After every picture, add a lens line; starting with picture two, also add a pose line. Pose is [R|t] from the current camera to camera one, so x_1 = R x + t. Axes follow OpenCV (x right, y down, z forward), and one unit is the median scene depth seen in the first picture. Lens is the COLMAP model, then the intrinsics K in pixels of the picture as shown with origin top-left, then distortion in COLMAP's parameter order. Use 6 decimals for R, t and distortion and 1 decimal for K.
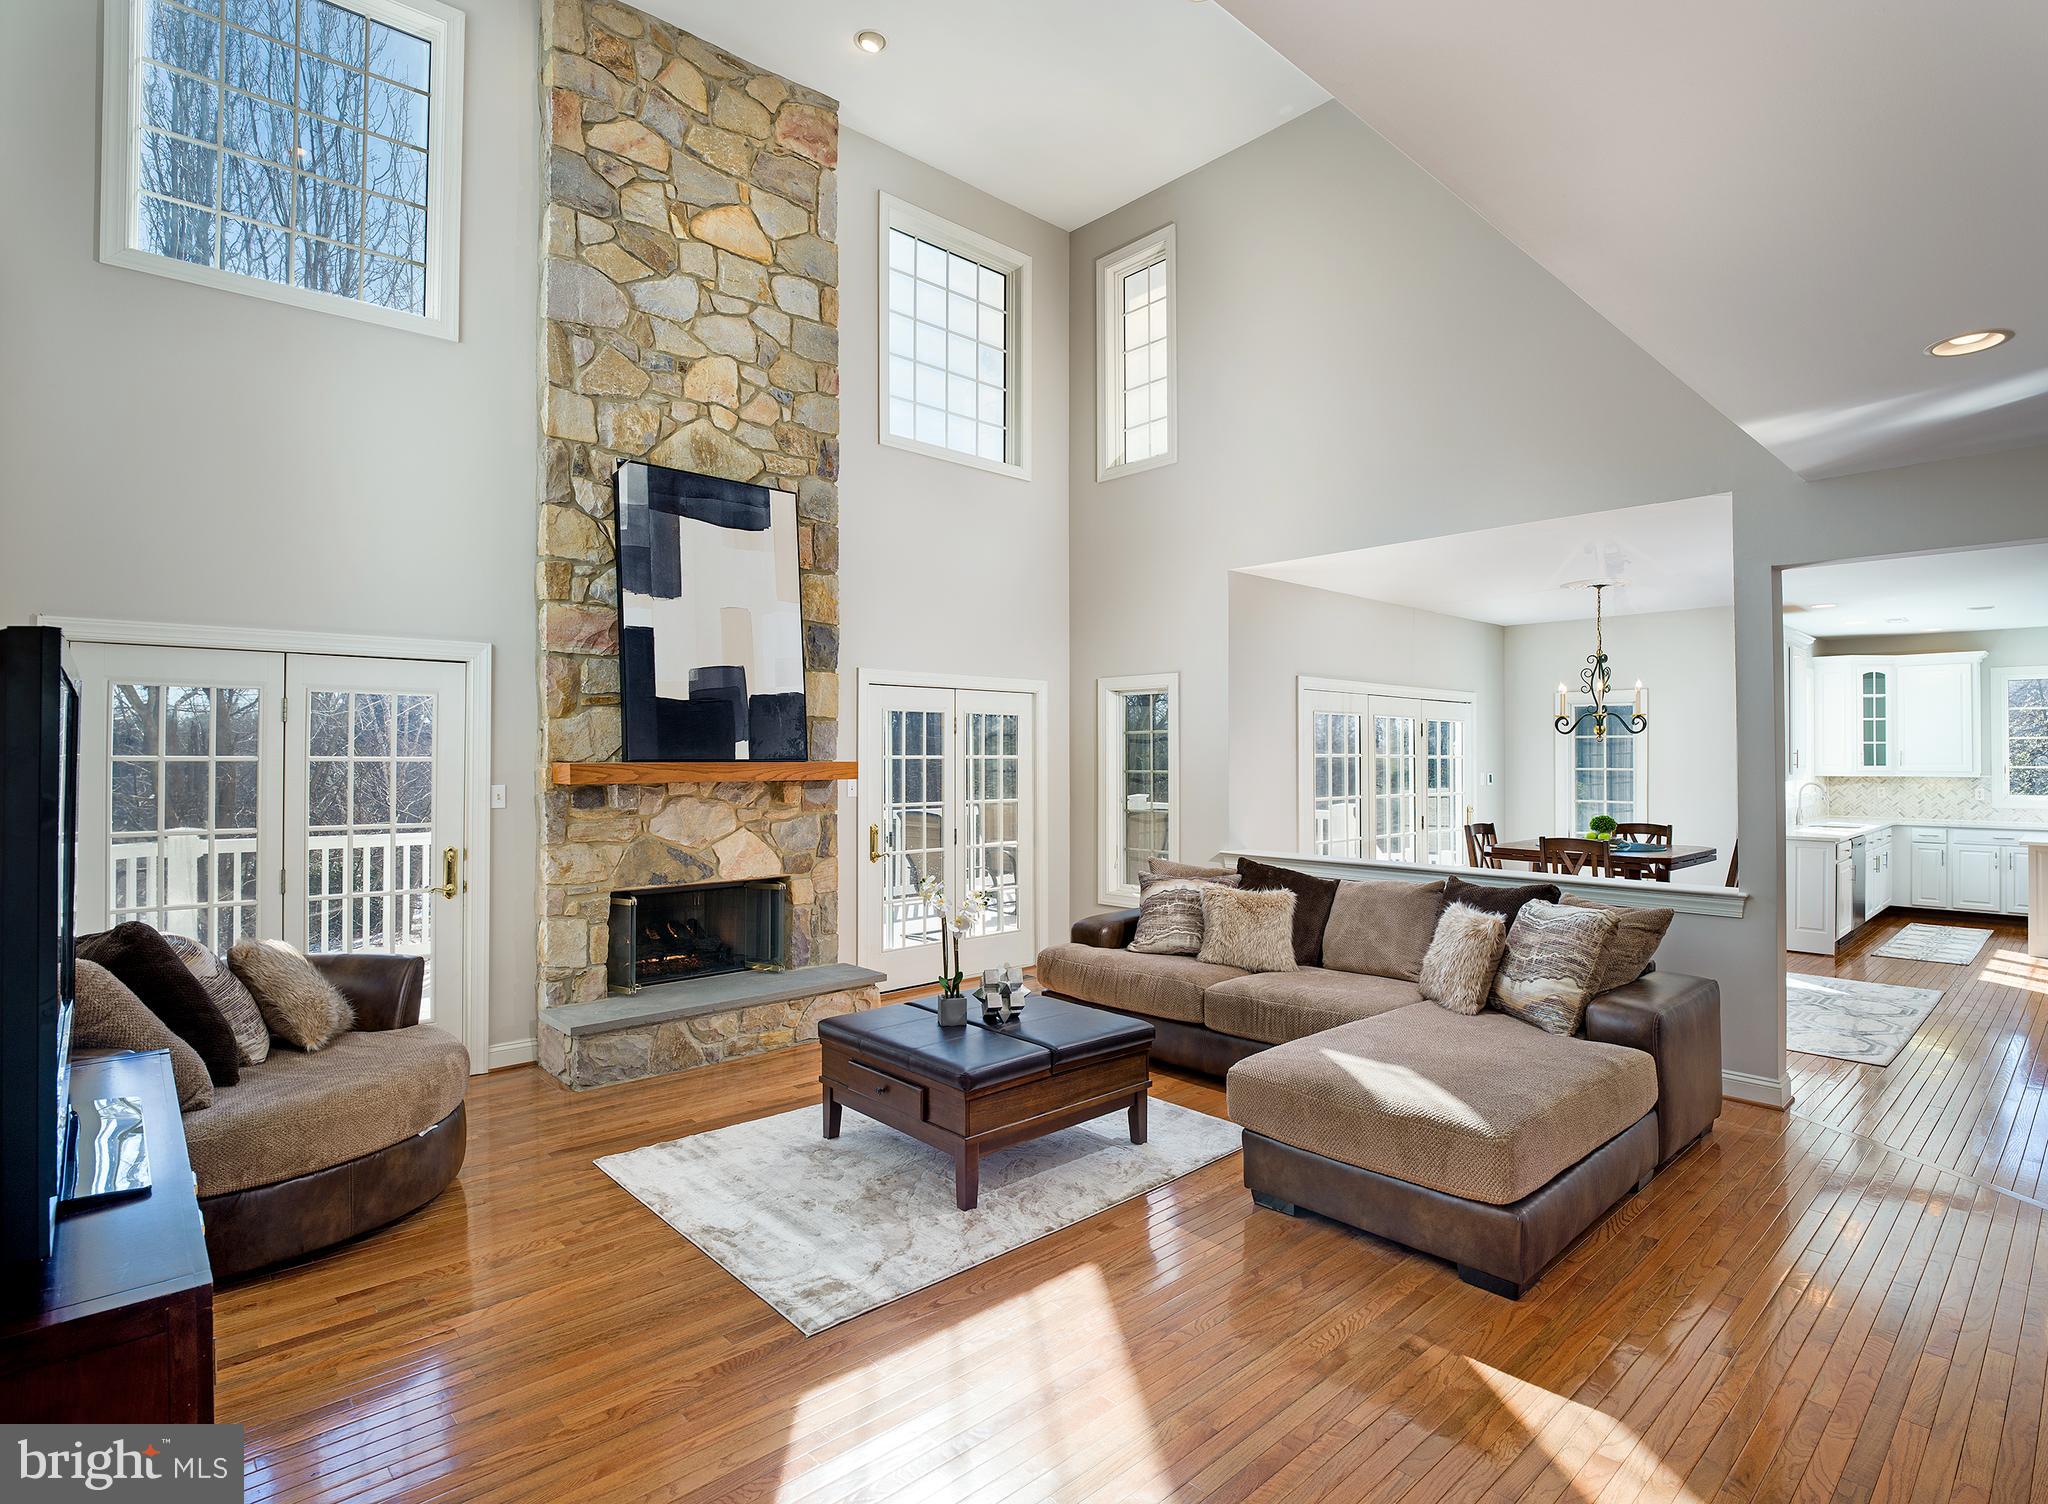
lens RADIAL K [[1023.0, 0, 1029.7], [0, 1023.0, 745.6], [0, 0, 1]] dist [-0.019798, -0.000491]
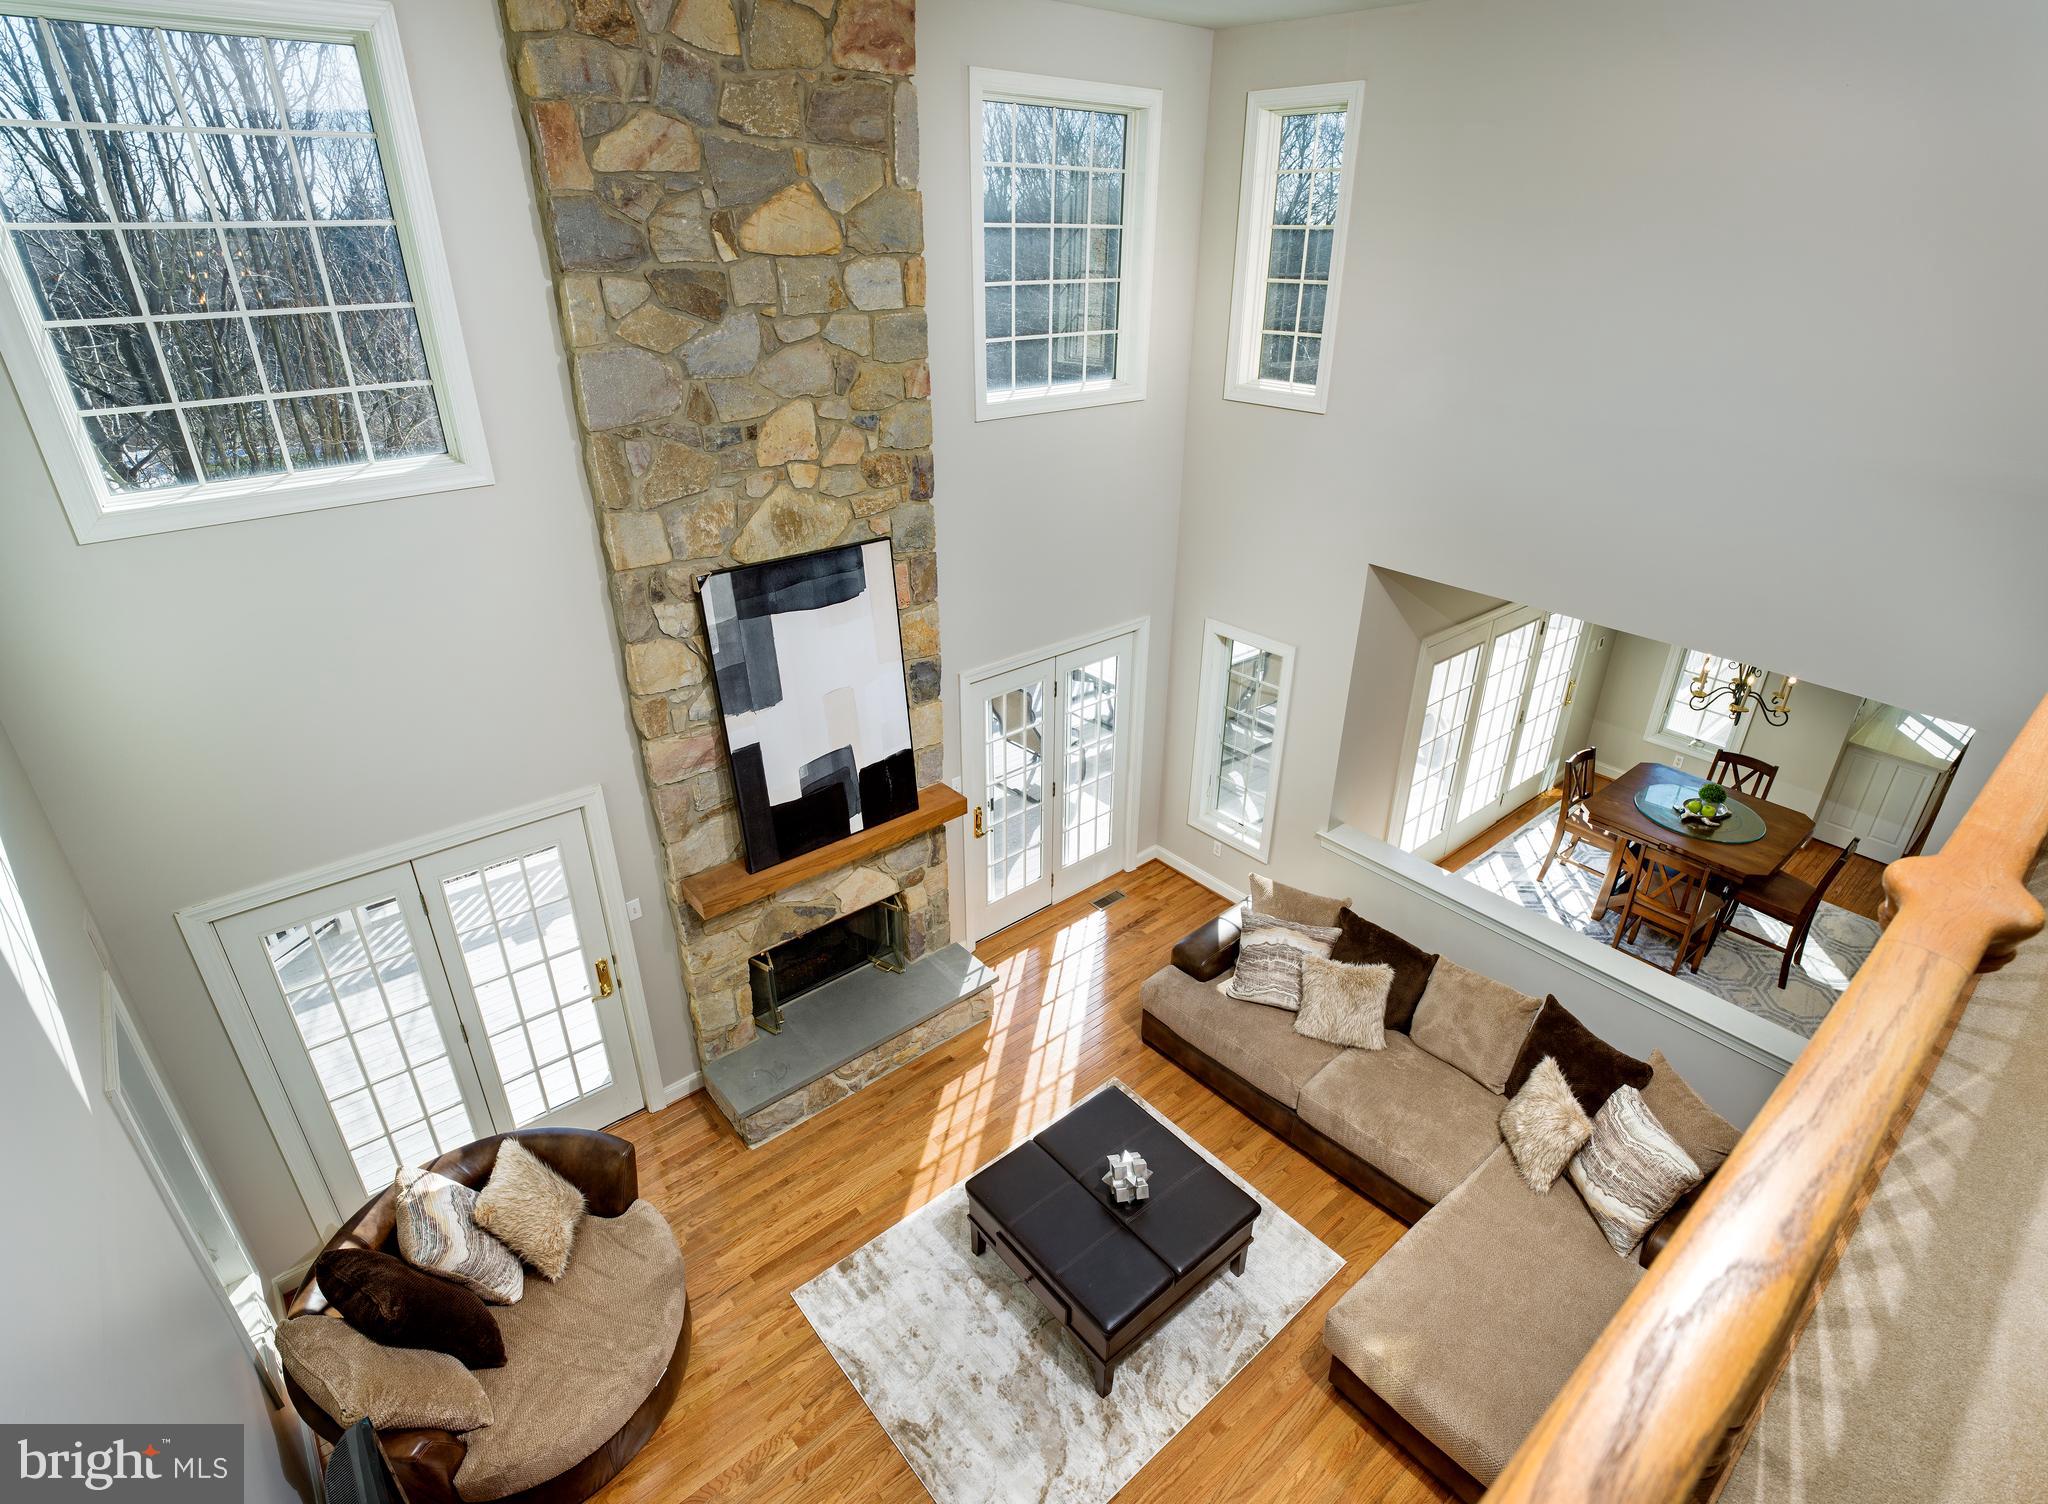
lens RADIAL K [[1011.9, 0, 1021.3], [0, 1011.9, 726.2], [0, 0, 1]] dist [-0.019329, -0.000155]
pose [[0.998954, 0.022107, -0.040031, -0.083543], [-0.001706, 0.892787, 0.450476, -0.529695], [0.045698, -0.449937, 0.891890, 0.168845]]
